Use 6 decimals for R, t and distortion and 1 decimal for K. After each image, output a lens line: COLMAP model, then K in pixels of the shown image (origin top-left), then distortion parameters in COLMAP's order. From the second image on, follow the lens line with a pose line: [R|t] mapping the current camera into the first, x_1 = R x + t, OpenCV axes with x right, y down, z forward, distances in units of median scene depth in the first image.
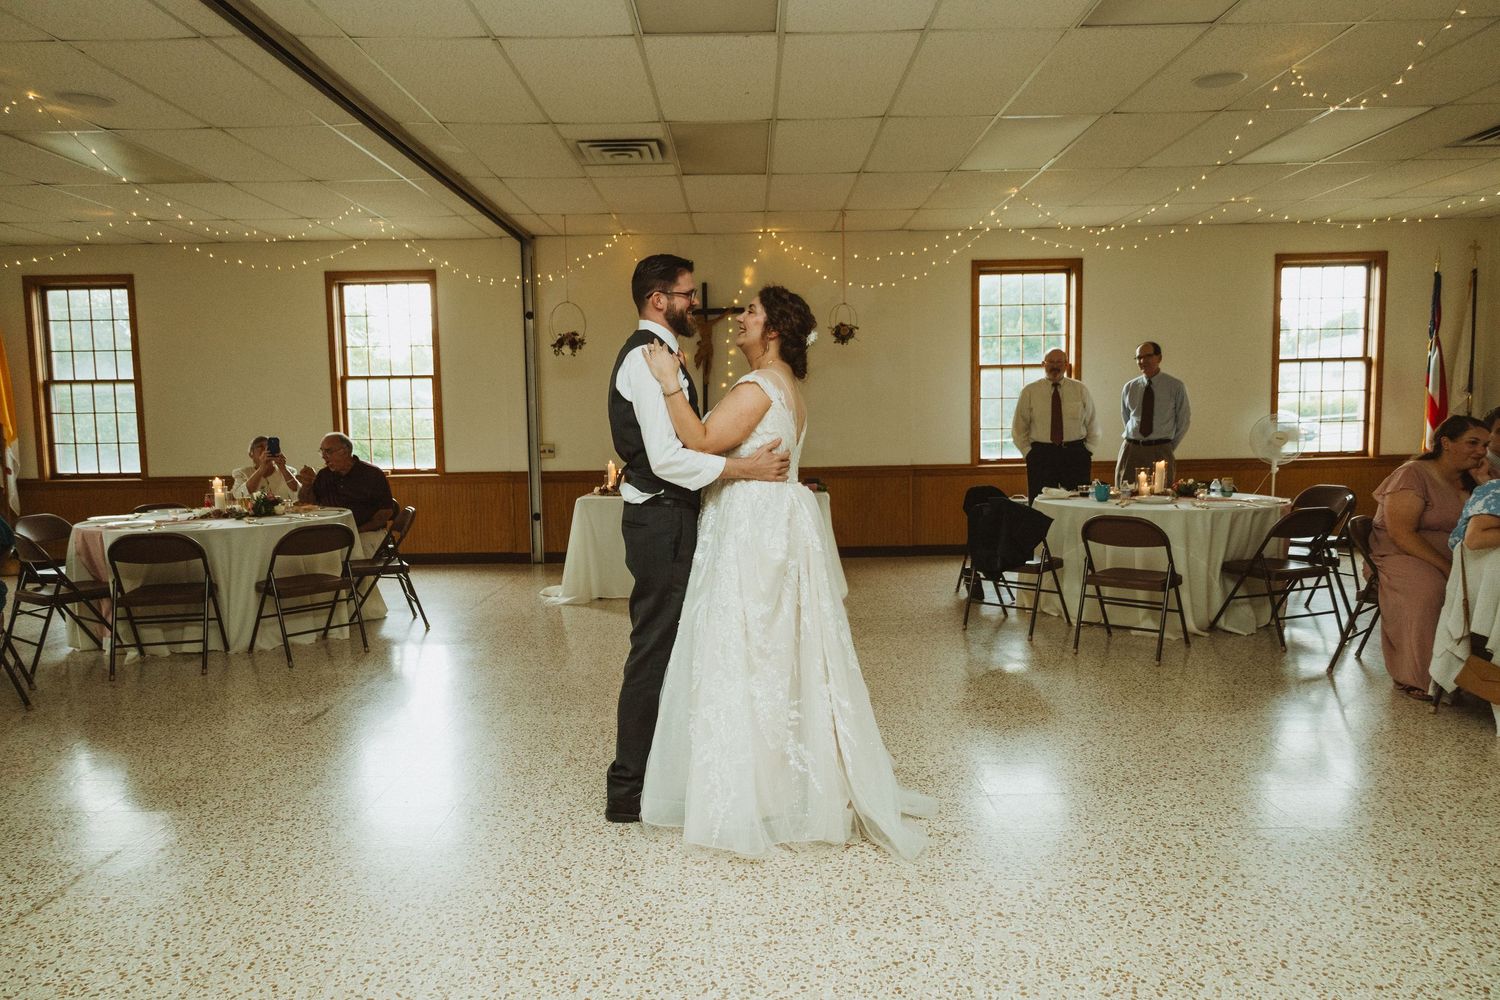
lens RADIAL K [[978.6, 0, 750.6], [0, 978.6, 499.3], [0, 0, 1]] dist [-0.012359, 0.003484]
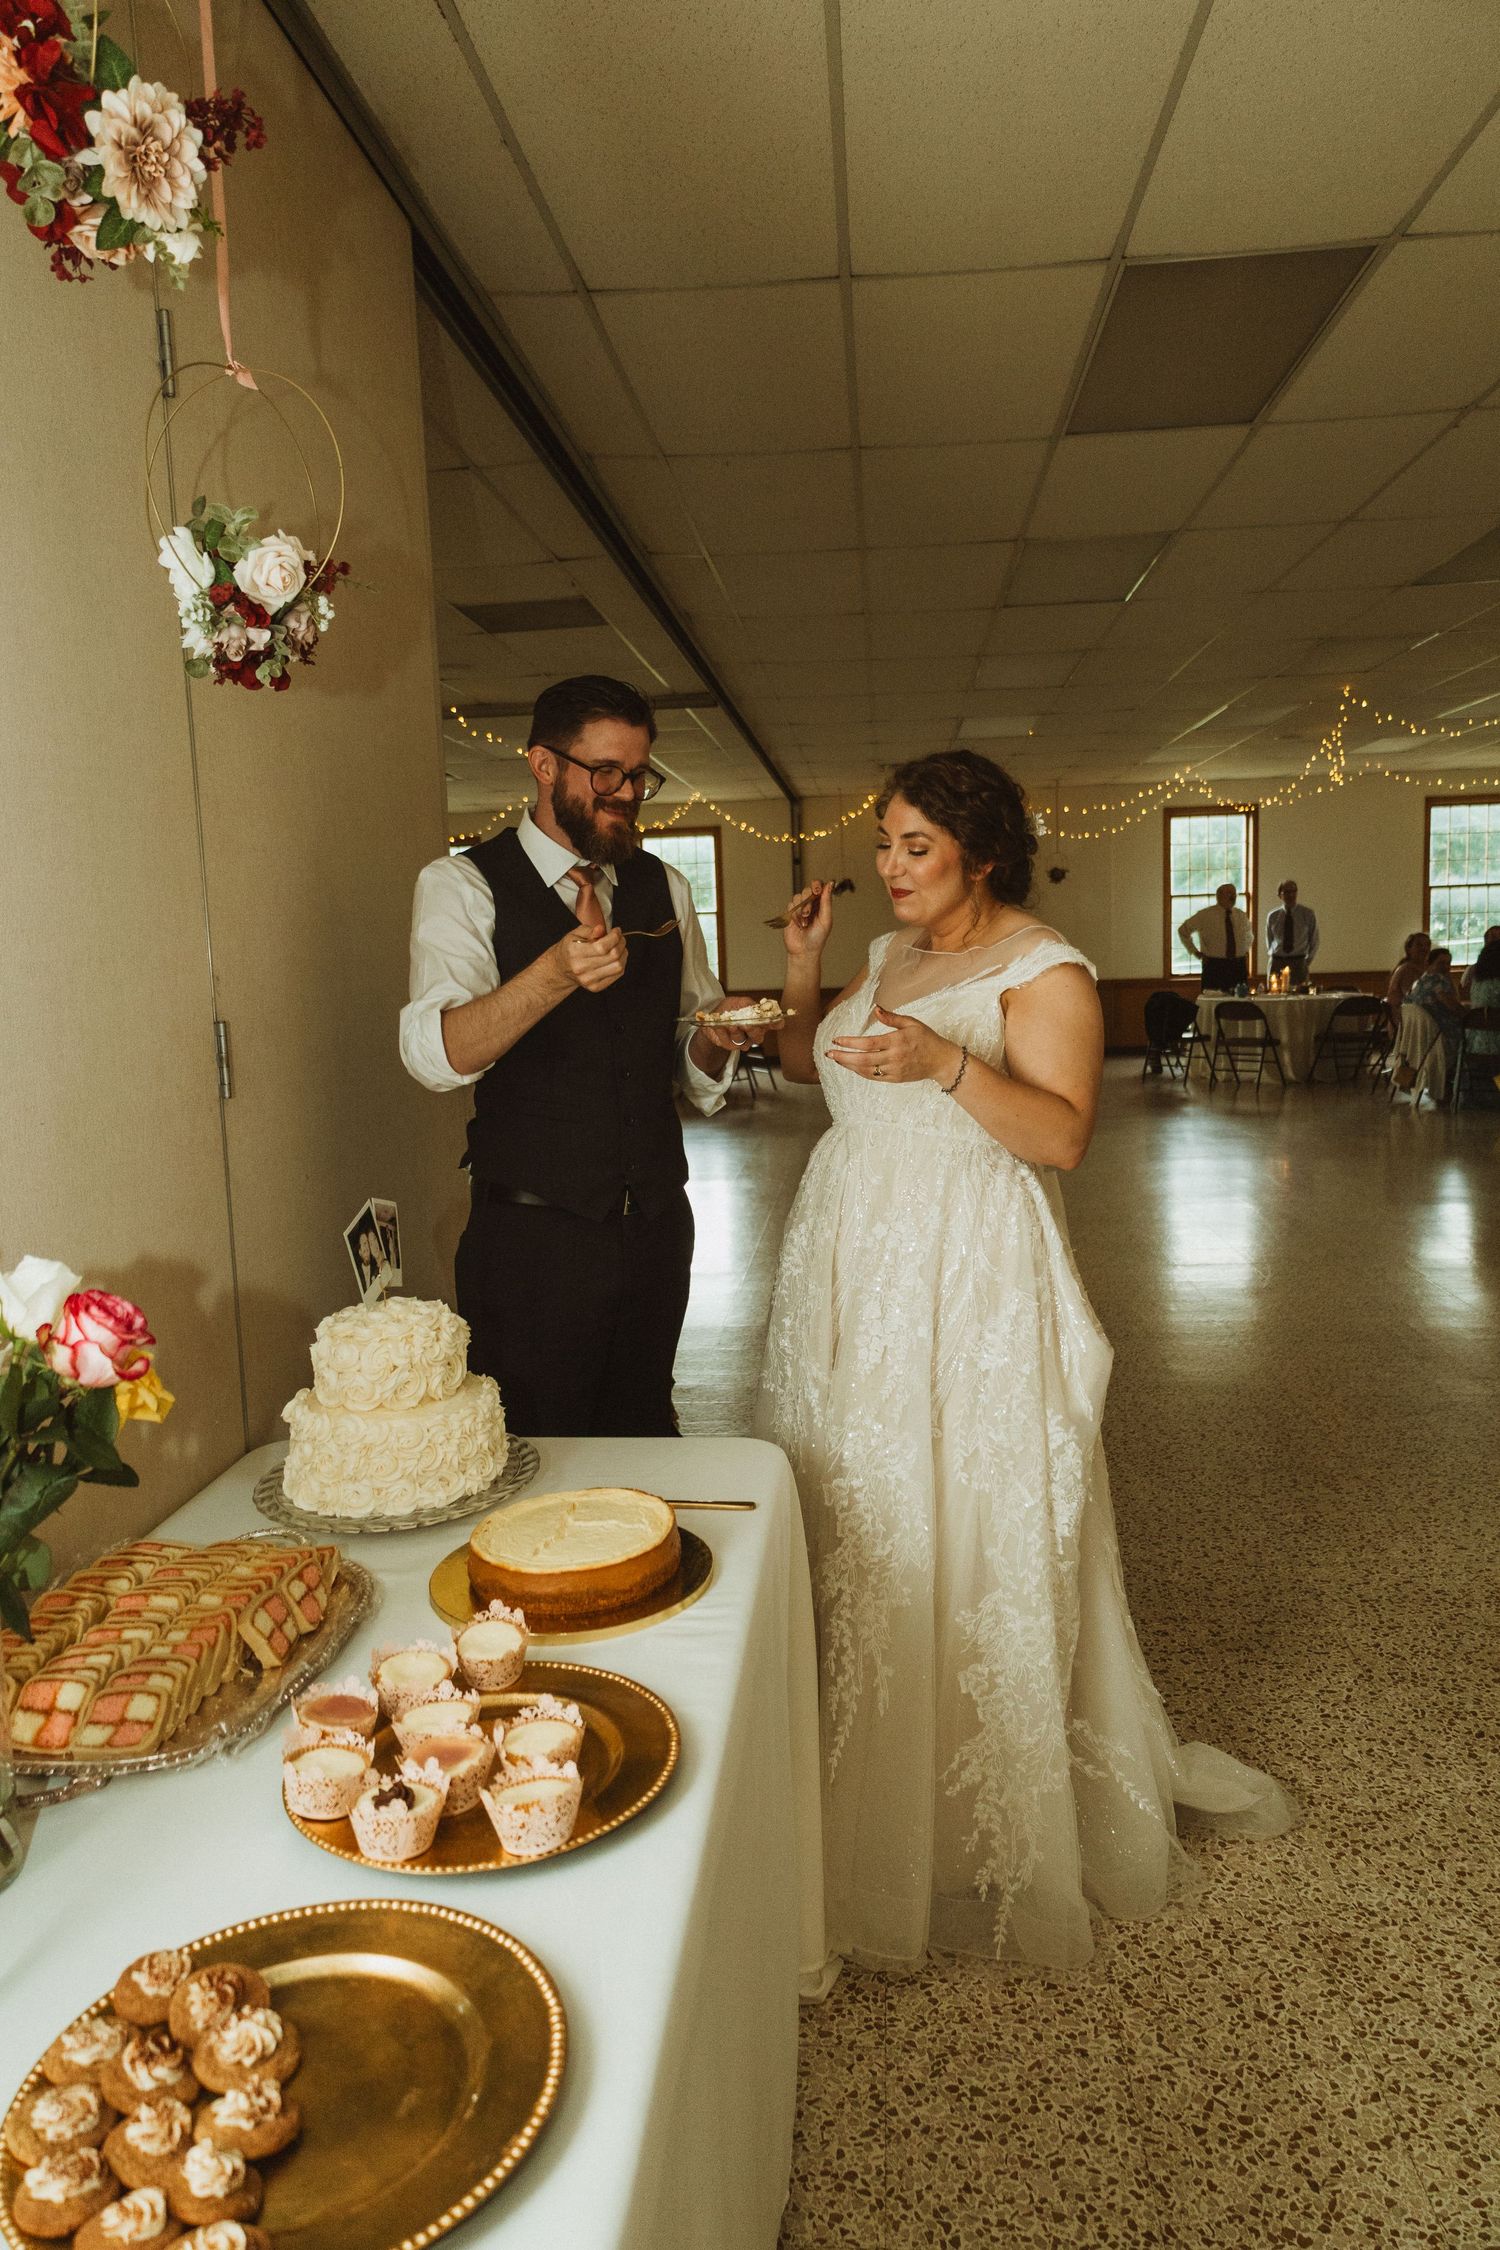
lens RADIAL K [[1449.9, 0, 742.8], [0, 1449.9, 1121.0], [0, 0, 1]] dist [-0.016092, 0.016453]
pose [[0.994552, -0.004490, -0.104145, -0.150445], [0.008855, 0.999100, 0.041489, 0.088138], [0.103865, -0.042186, 0.993696, -1.197375]]
